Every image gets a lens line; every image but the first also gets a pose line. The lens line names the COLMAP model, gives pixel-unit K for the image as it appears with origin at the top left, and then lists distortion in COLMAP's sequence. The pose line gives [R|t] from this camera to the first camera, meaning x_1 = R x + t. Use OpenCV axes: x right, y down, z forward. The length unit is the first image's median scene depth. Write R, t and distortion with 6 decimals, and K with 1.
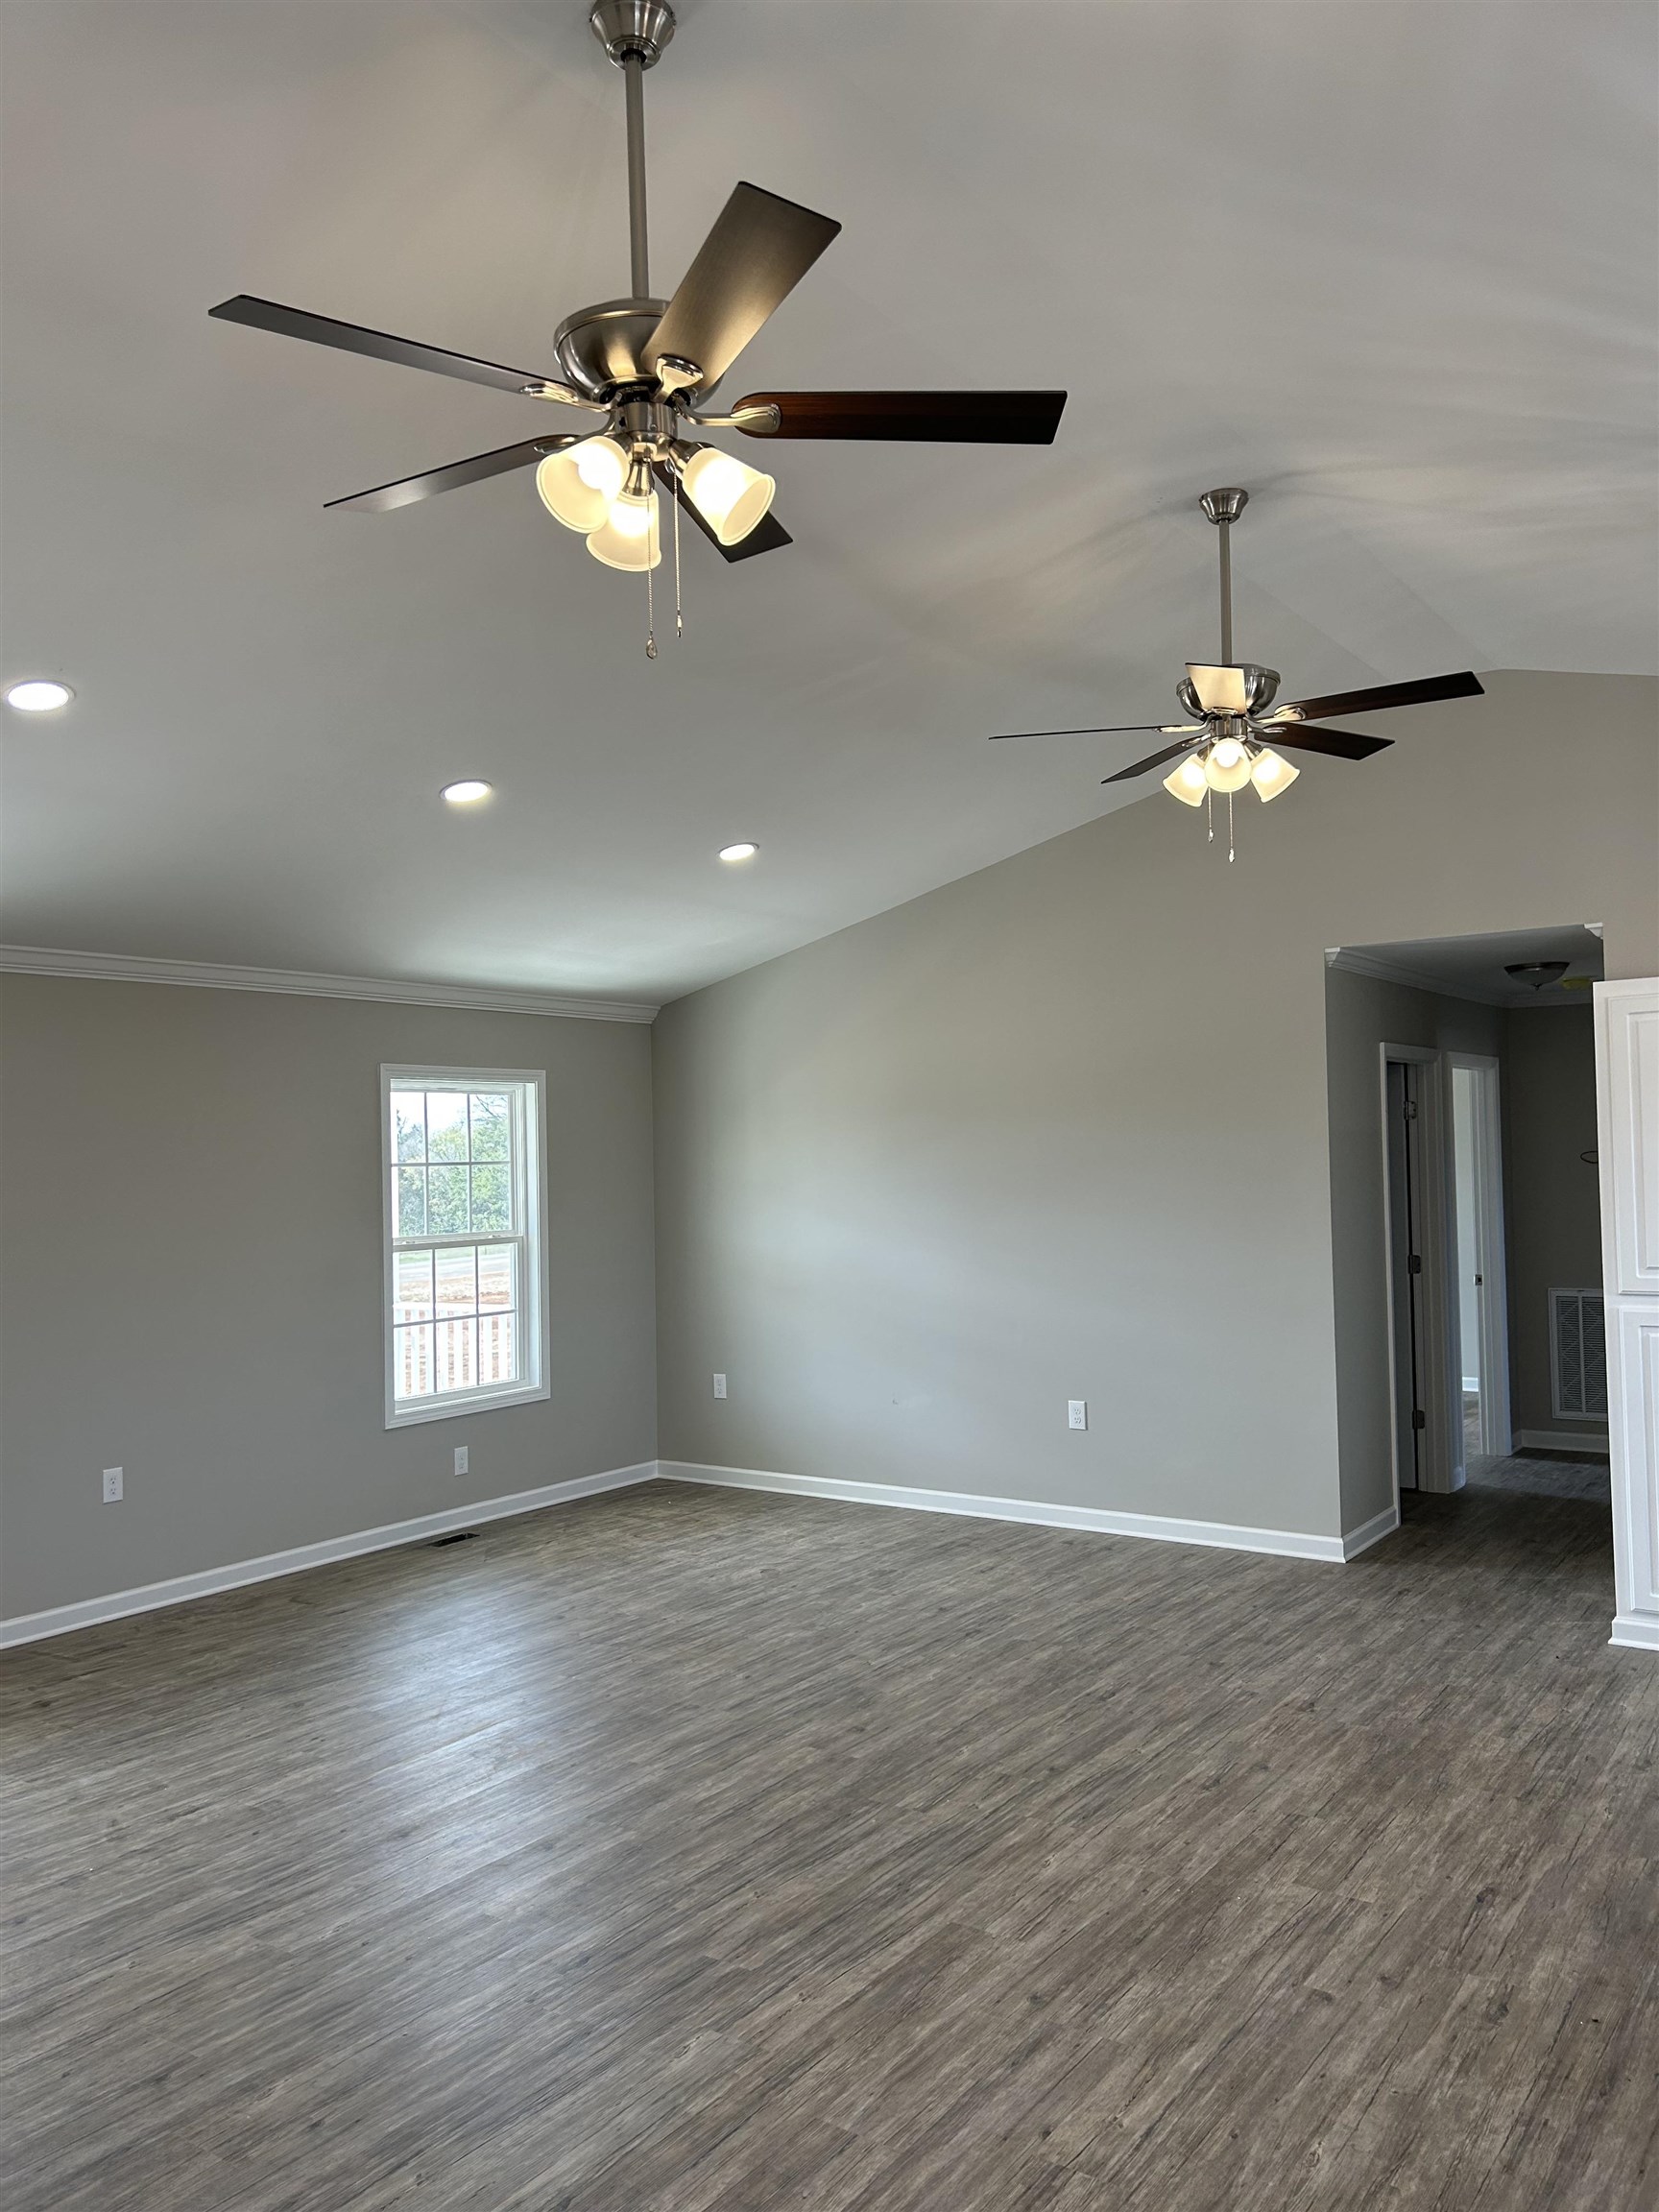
lens RADIAL K [[1658.9, 0, 817.8], [0, 1658.9, 1112.2], [0, 0, 1]] dist [0.035352, -0.039844]
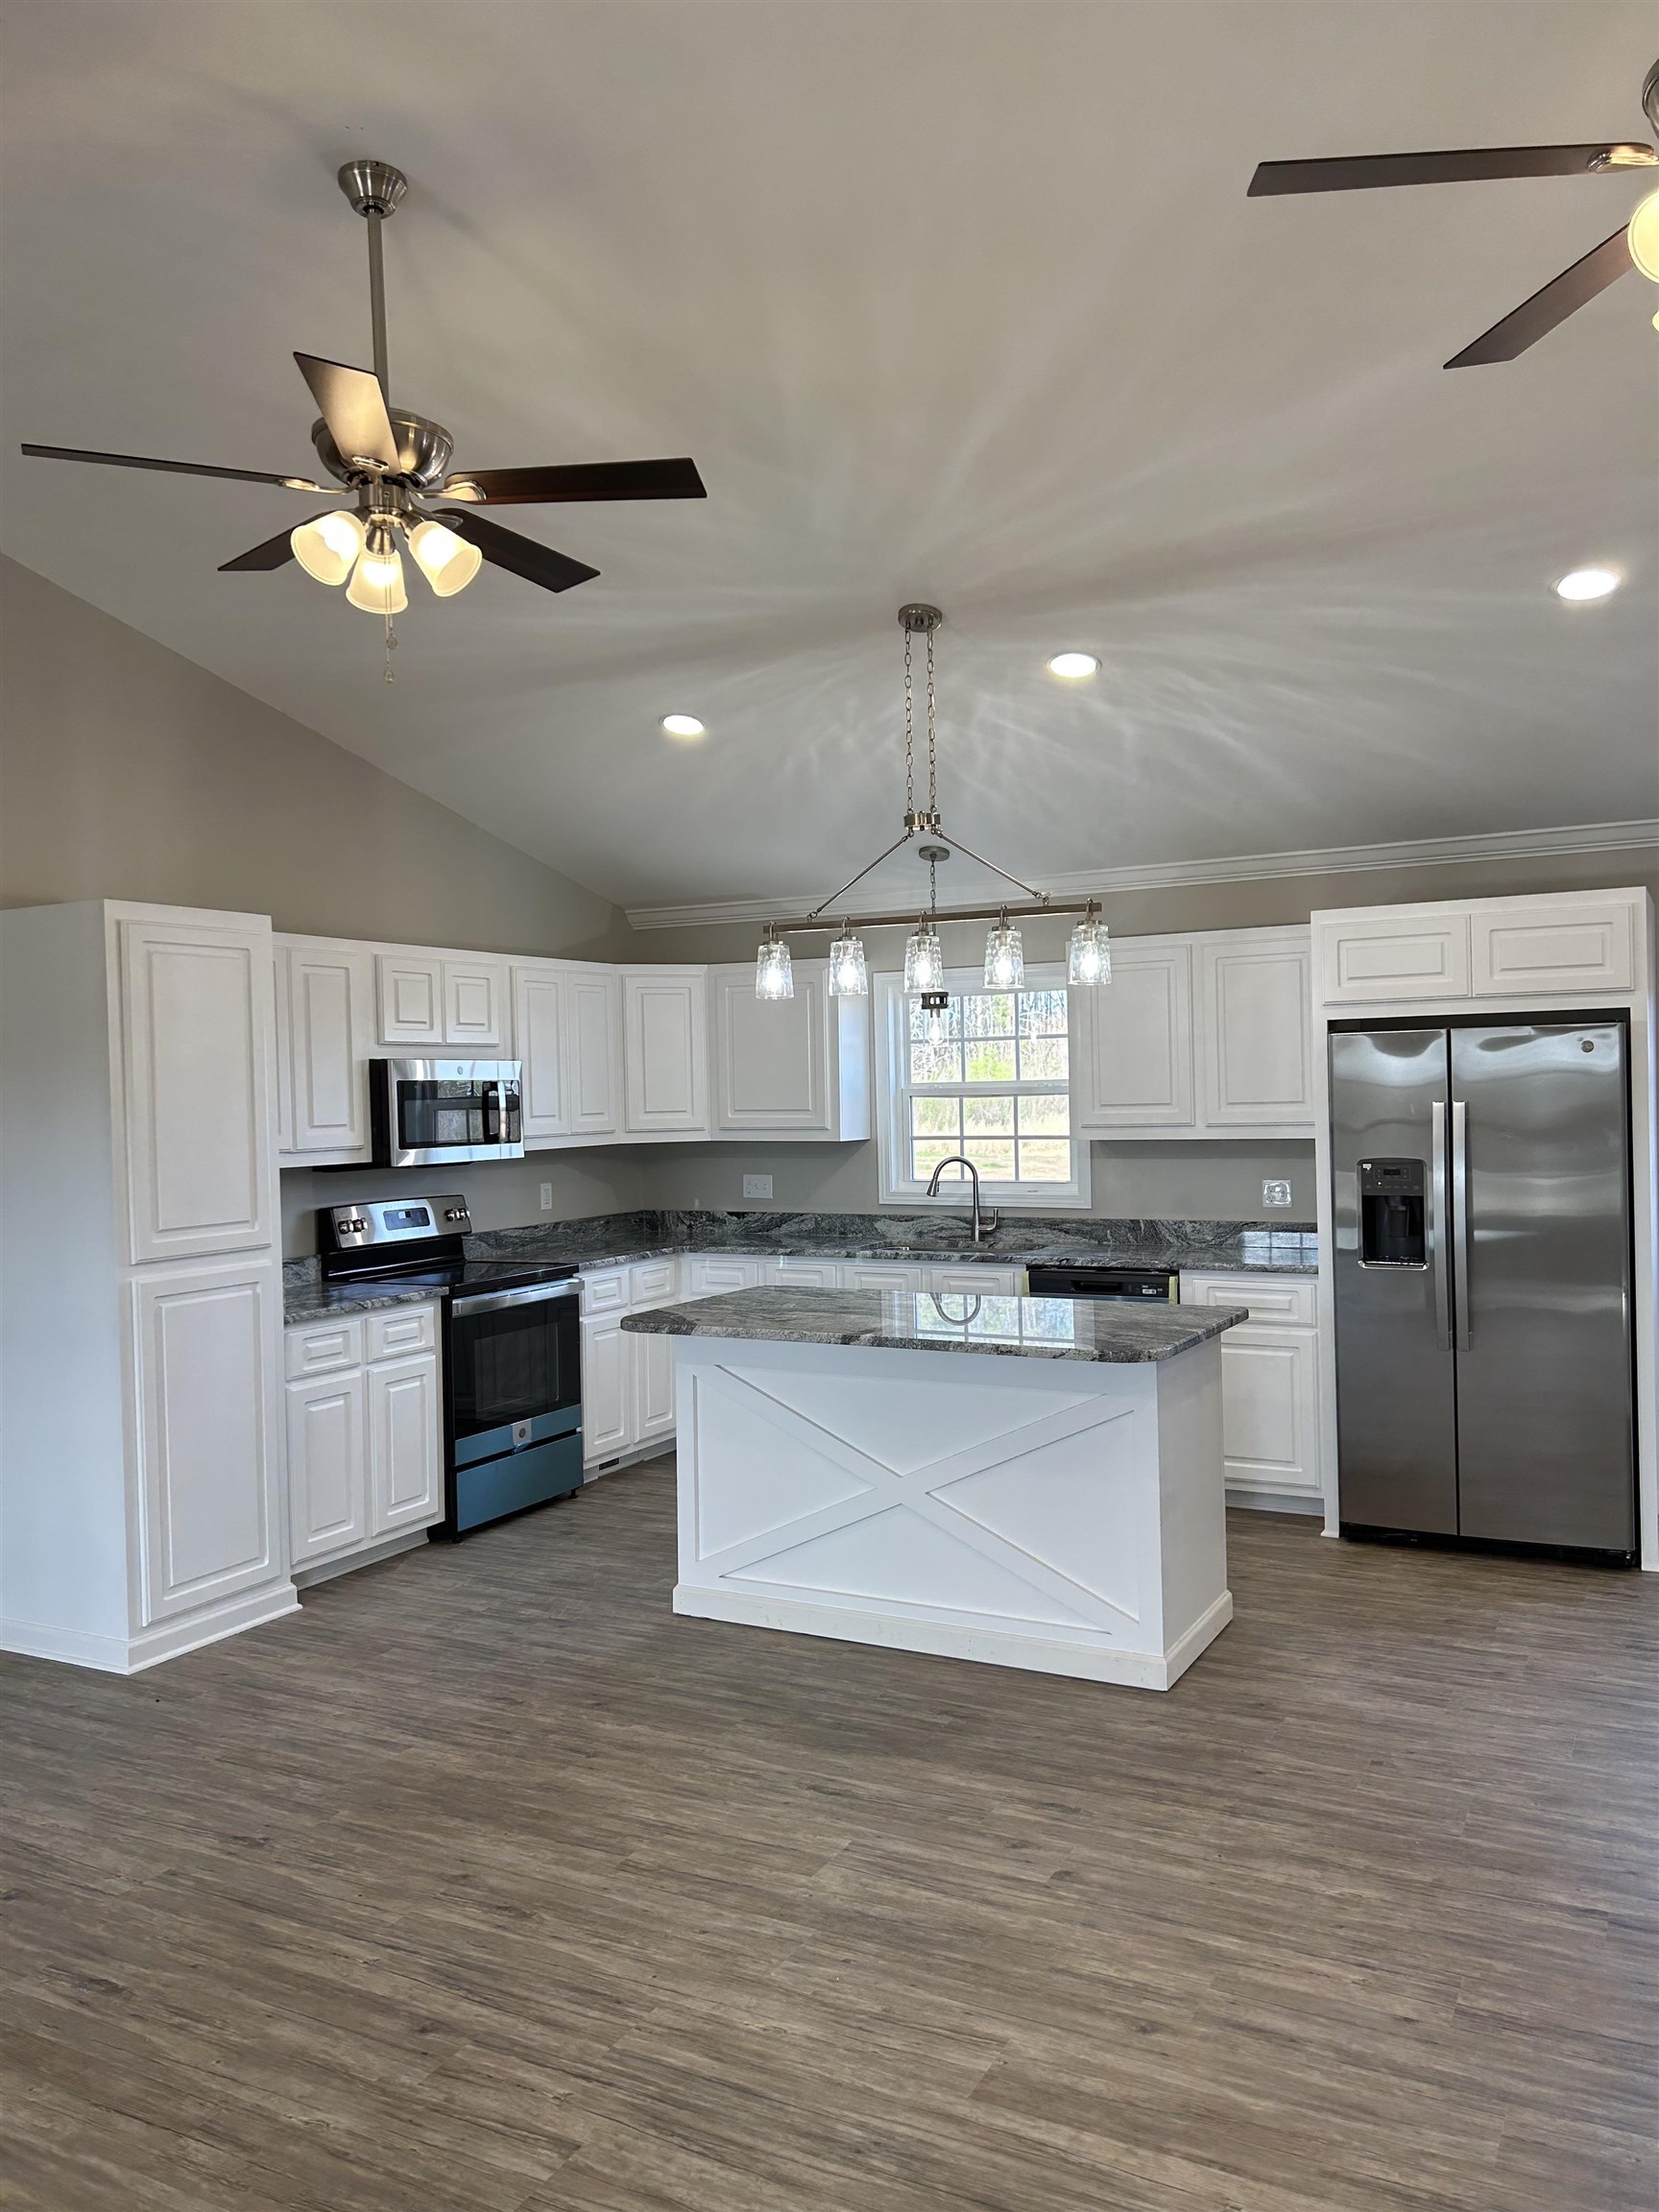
lens RADIAL K [[1658.9, 0, 817.8], [0, 1658.9, 1112.2], [0, 0, 1]] dist [0.035352, -0.039844]
pose [[-0.123195, 0.012862, 0.992299, -0.606002], [-0.002695, 0.999908, -0.013295, 0.057950], [-0.992379, -0.004312, -0.123149, 1.085878]]
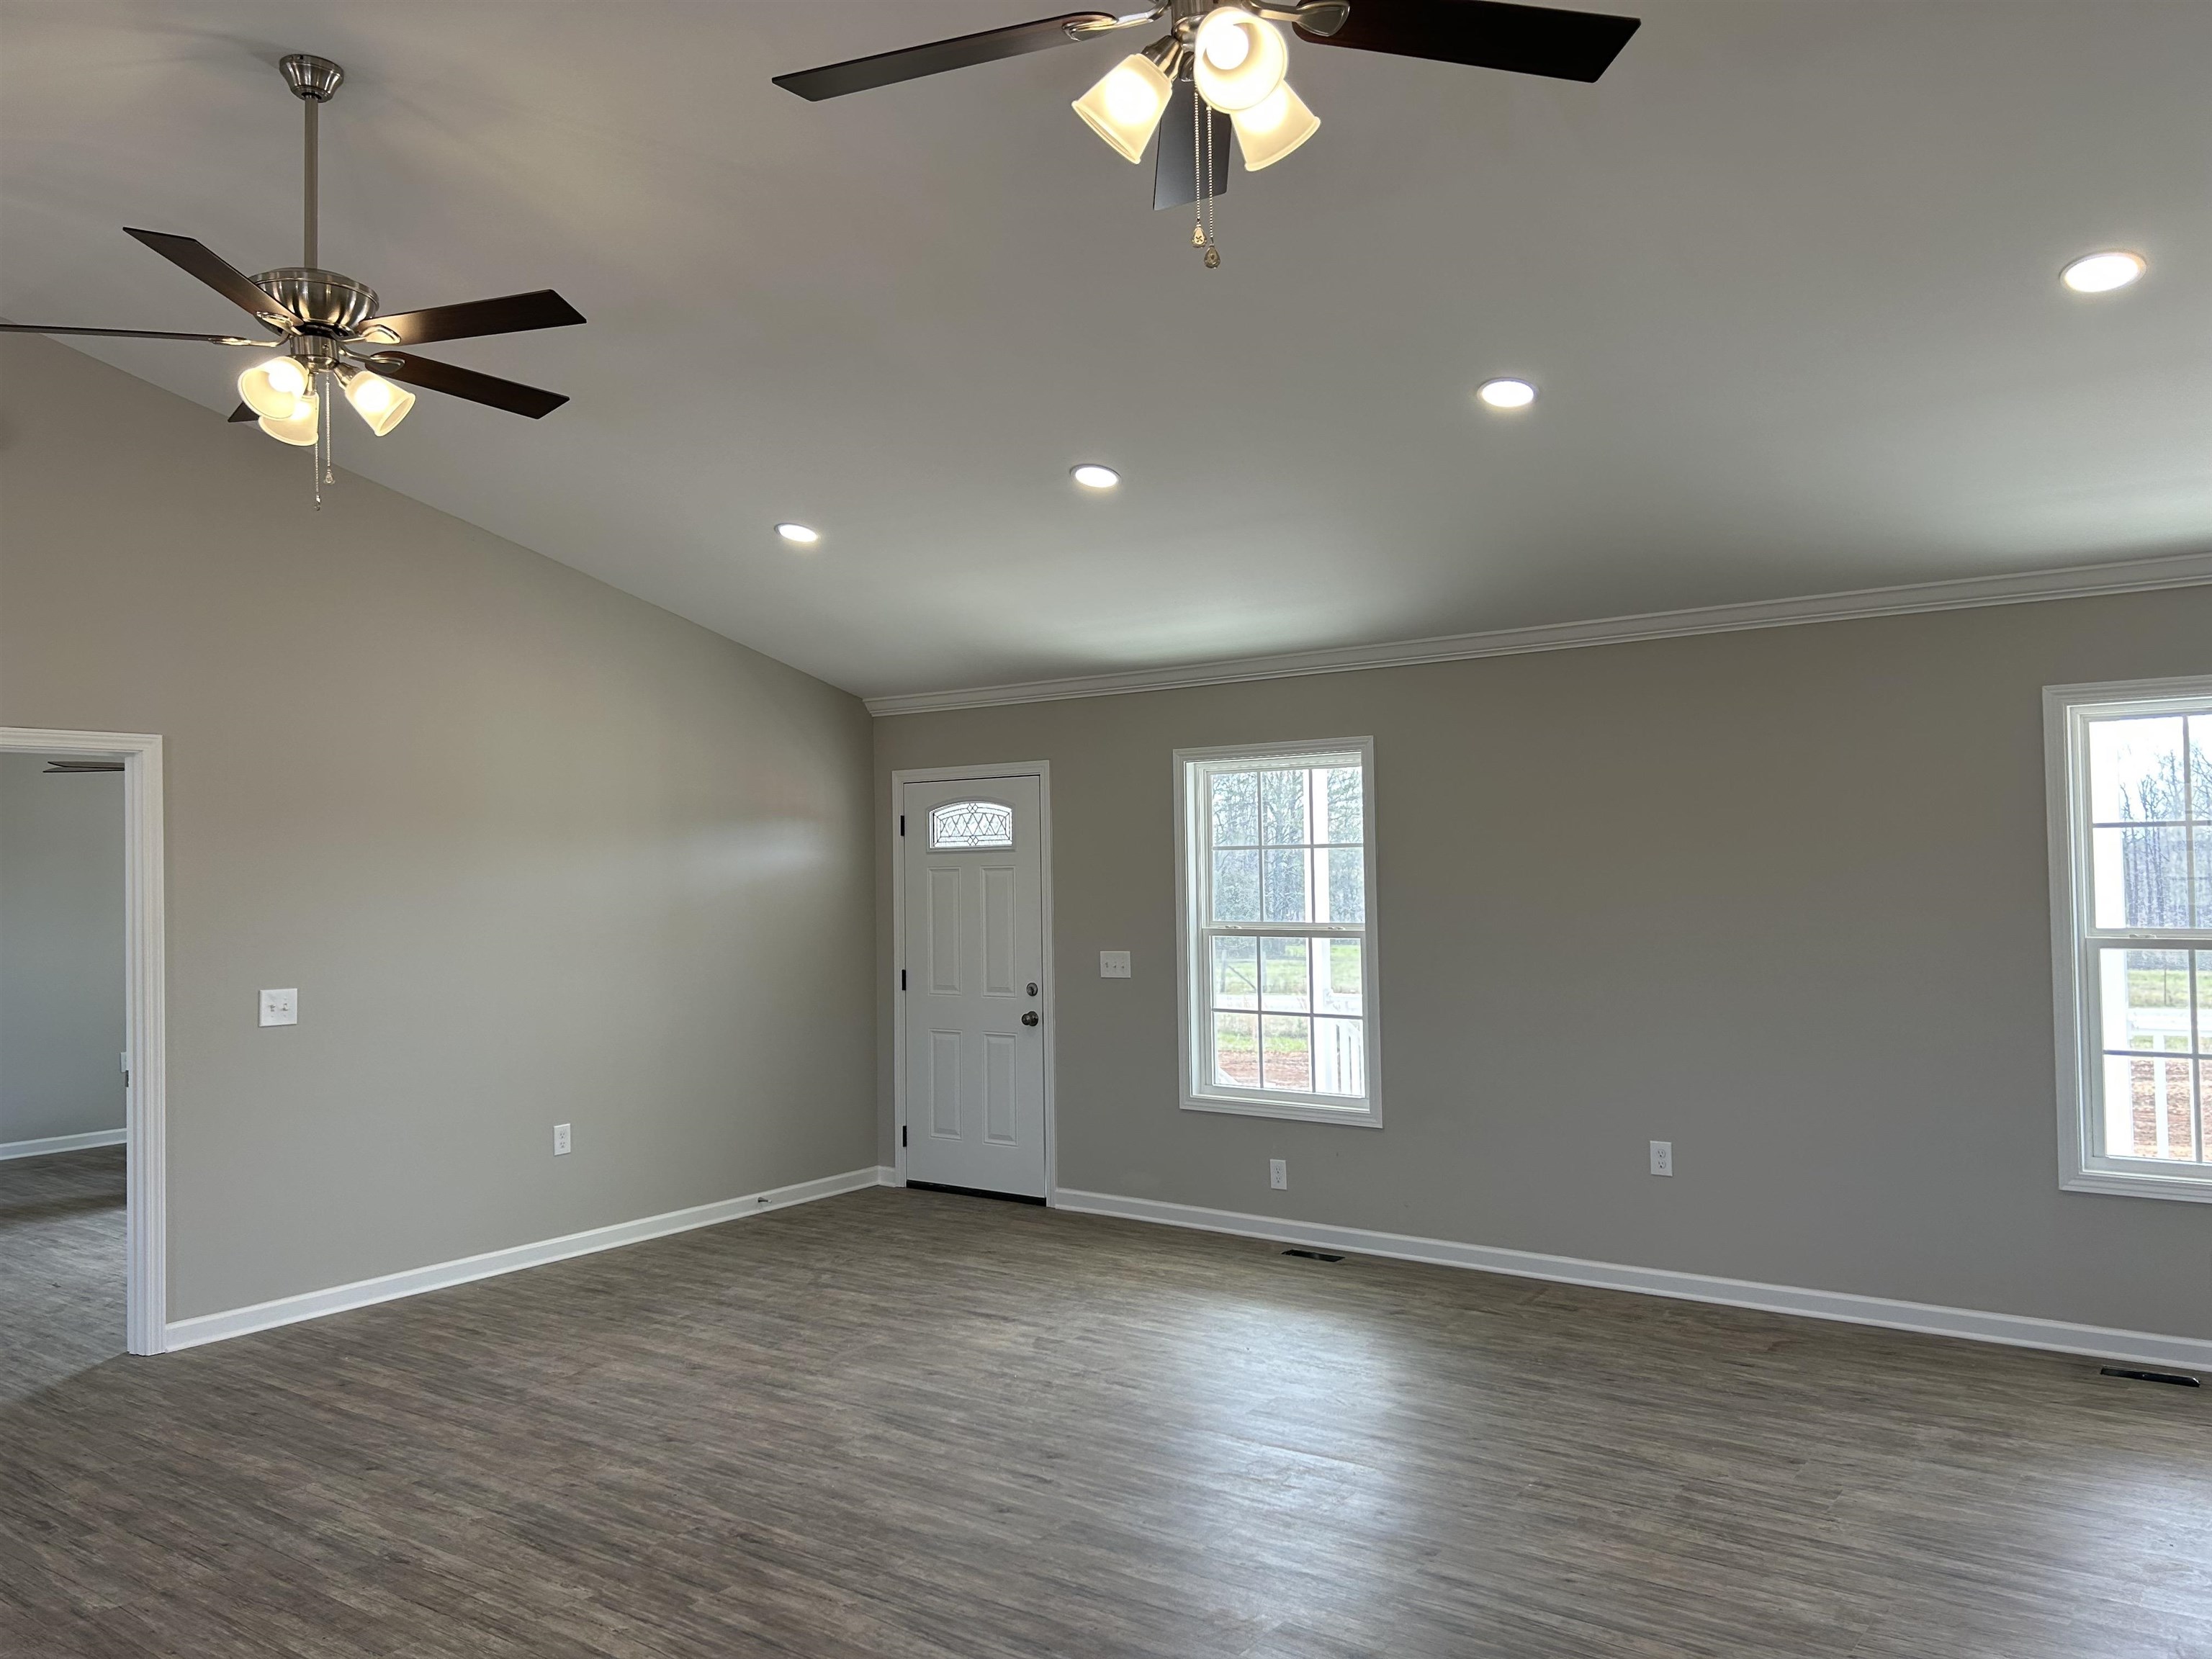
lens RADIAL K [[1648.5, 0, 1178.0], [0, 1648.5, 838.8], [0, 0, 1]] dist [0.021610, -0.029646]
pose [[0.015131, 0.013503, -0.999794, 0.918176], [0.040049, 0.999098, 0.014100, 0.010579], [0.999083, -0.040254, 0.014577, 1.173651]]
